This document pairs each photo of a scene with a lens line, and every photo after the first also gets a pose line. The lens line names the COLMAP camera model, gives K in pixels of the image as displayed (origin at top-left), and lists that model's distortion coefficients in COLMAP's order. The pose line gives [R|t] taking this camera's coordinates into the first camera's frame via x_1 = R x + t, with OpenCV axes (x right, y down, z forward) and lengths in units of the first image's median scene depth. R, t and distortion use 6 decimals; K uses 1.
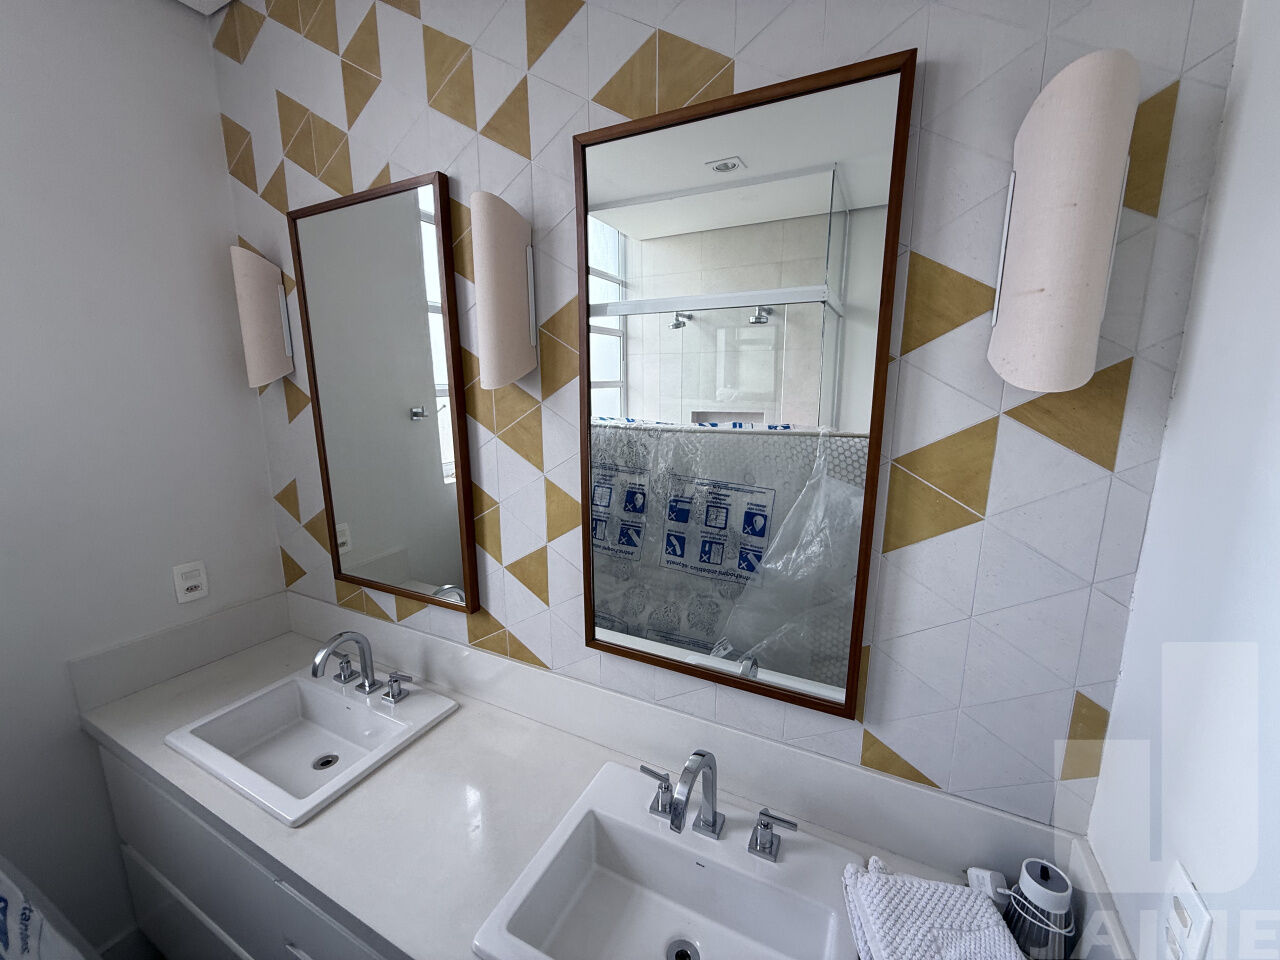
lens RADIAL K [[508.9, 0, 638.6], [0, 508.9, 476.9], [0, 0, 1]] dist [-0.001298, 0.000478]
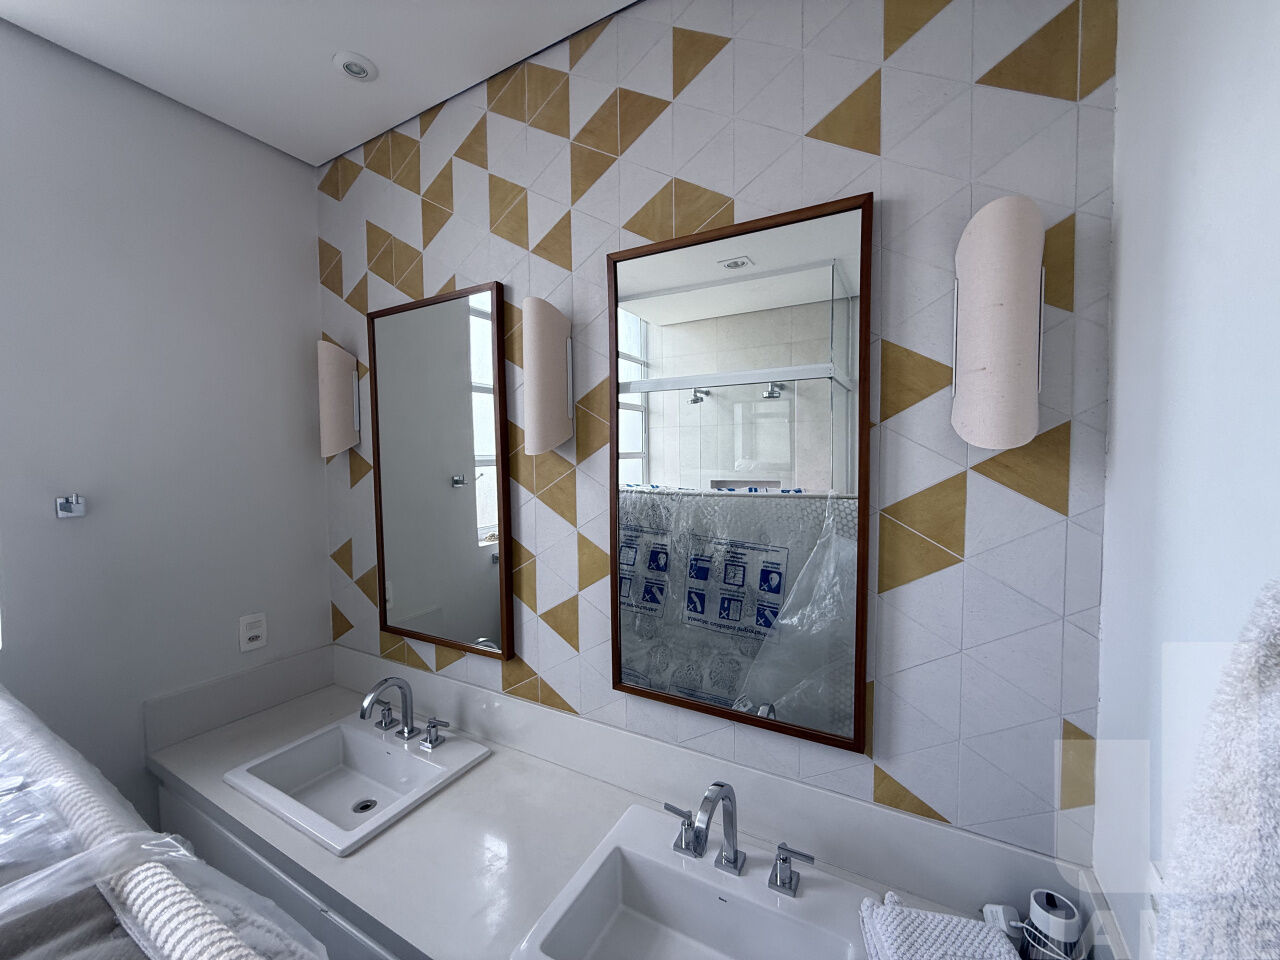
lens RADIAL K [[508.9, 0, 638.2], [0, 508.9, 476.0], [0, 0, 1]] dist [-0.001298, 0.000478]
pose [[0.999095, -0.005691, -0.042161, -0.002153], [-0.000437, 0.989586, -0.143940, 0.039105], [0.042541, 0.143828, 0.988688, -0.124633]]
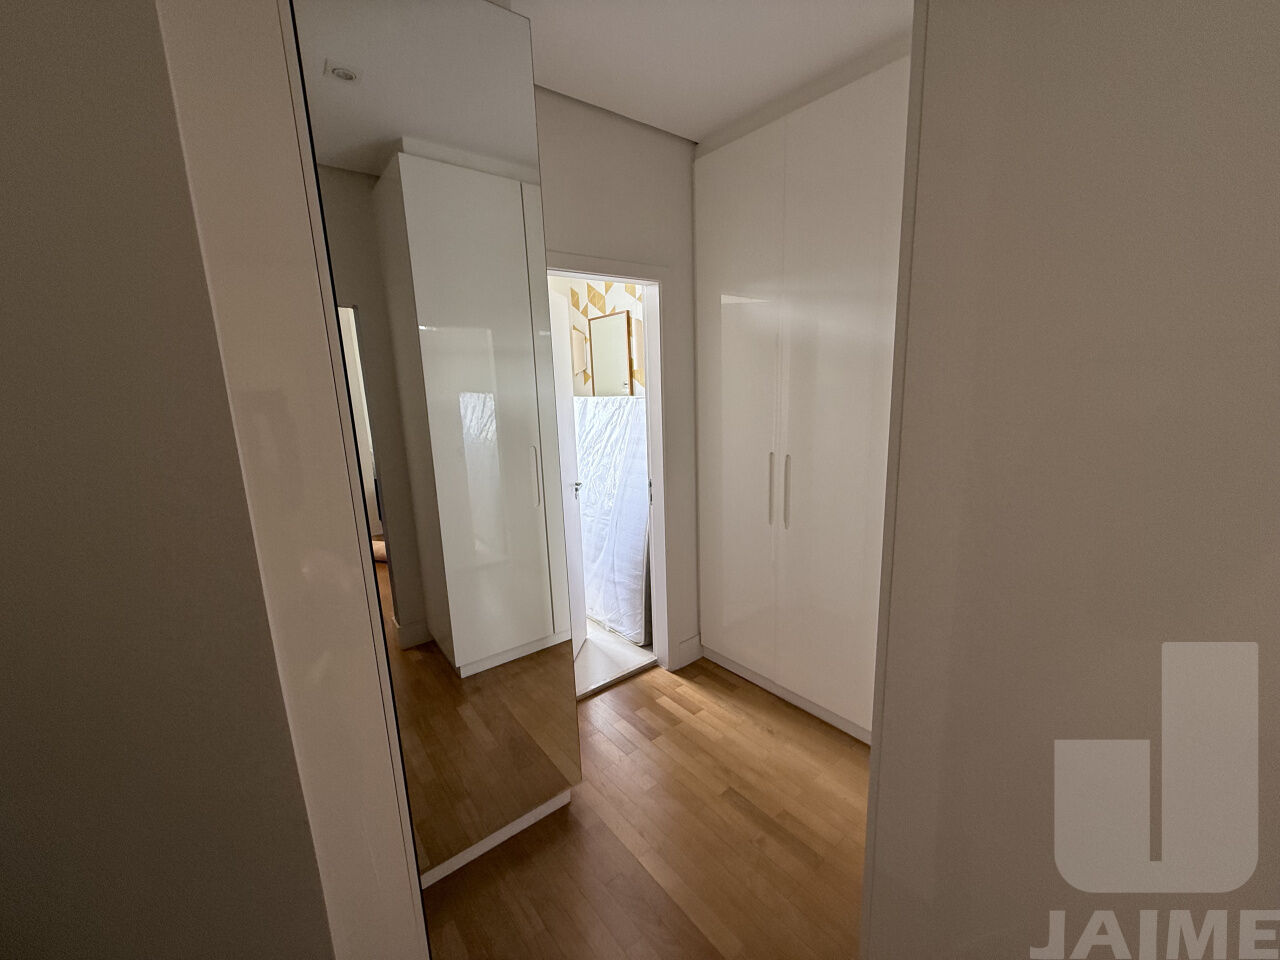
lens RADIAL K [[508.9, 0, 643.9], [0, 508.9, 481.6], [0, 0, 1]] dist [-0.001298, 0.000478]
pose [[0.908306, 0.049146, -0.415409, 1.228489], [-0.045777, 0.998788, 0.018072, 0.529213], [0.415794, 0.002602, 0.909455, -2.140577]]
